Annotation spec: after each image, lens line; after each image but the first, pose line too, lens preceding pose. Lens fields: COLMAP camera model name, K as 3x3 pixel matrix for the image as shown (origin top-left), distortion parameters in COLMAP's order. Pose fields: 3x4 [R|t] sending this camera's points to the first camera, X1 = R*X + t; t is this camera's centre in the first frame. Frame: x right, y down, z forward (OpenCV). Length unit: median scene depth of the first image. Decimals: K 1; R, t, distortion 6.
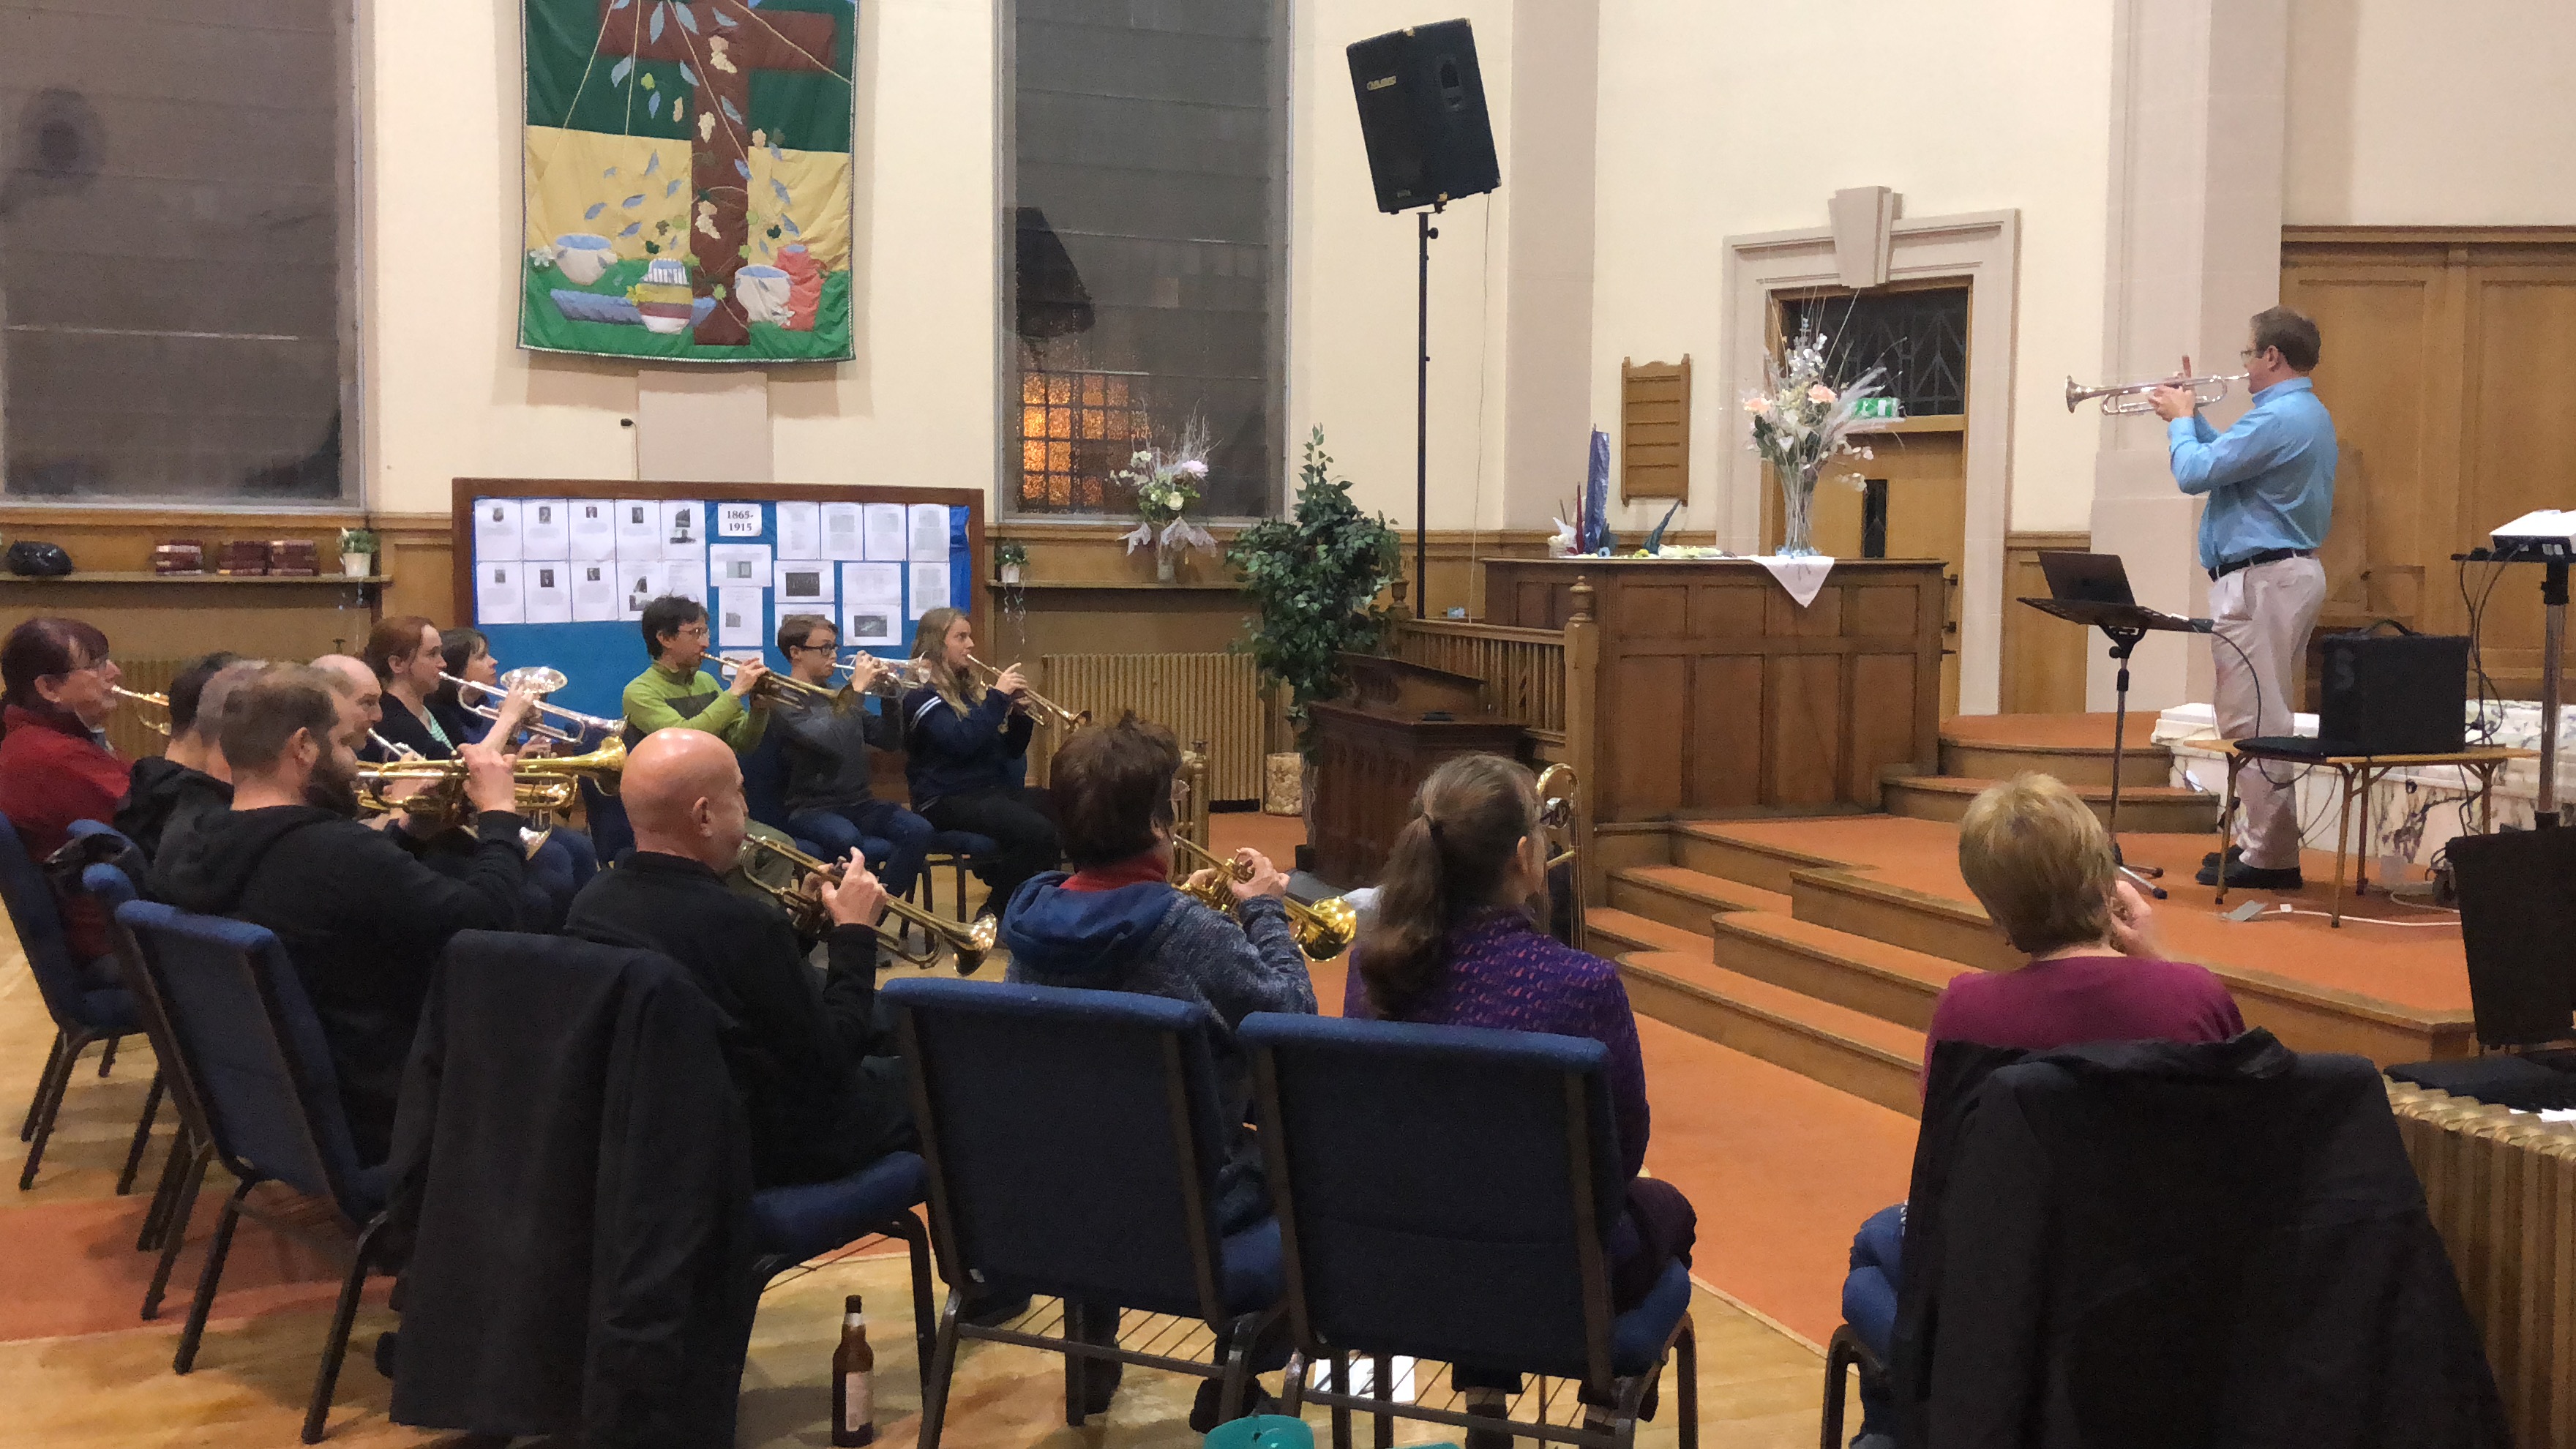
lens RADIAL K [[2416.3, 0, 1290.3], [0, 2416.3, 689.9], [0, 0, 1]] dist [0.153024, -0.412542]
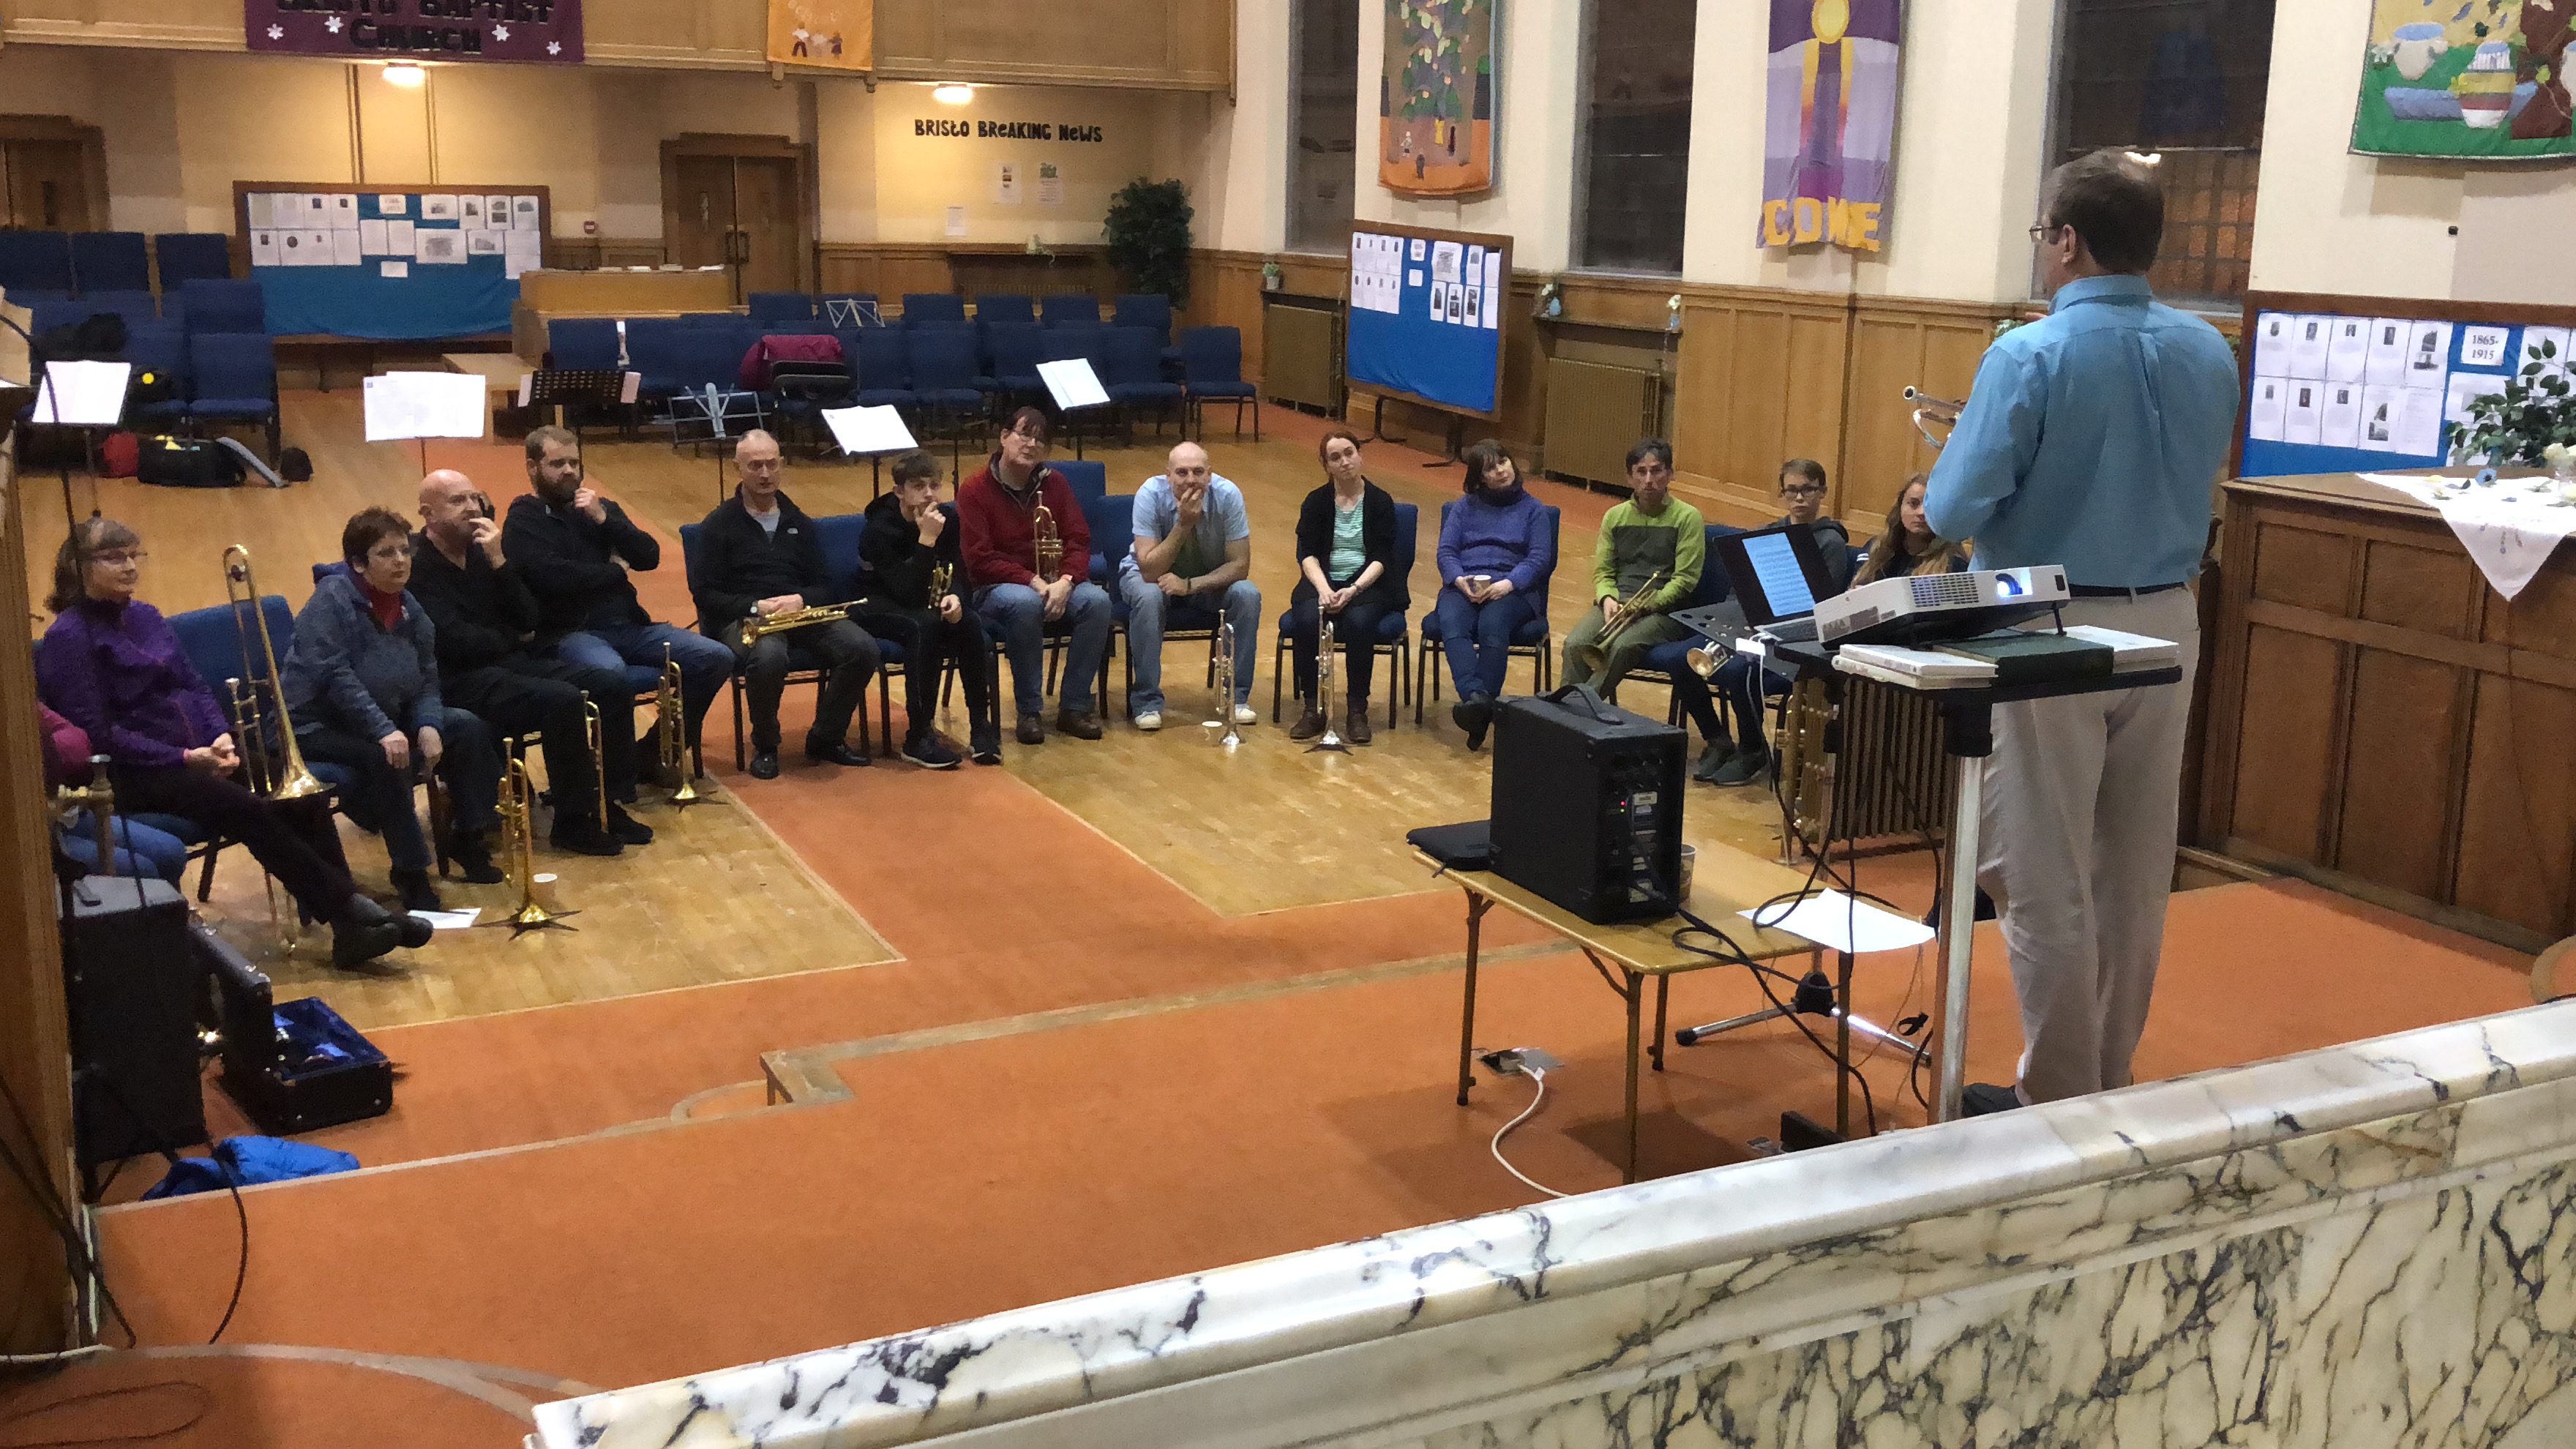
lens RADIAL K [[2459.4, 0, 1345.3], [0, 2459.4, 720.2], [0, 0, 1]] dist [0.032970, -0.085185]
pose [[0.105227, 0.201619, -0.973795, 0.615375], [-0.075937, 0.978002, 0.194284, -0.079877], [0.991545, 0.053503, 0.118222, 0.506140]]
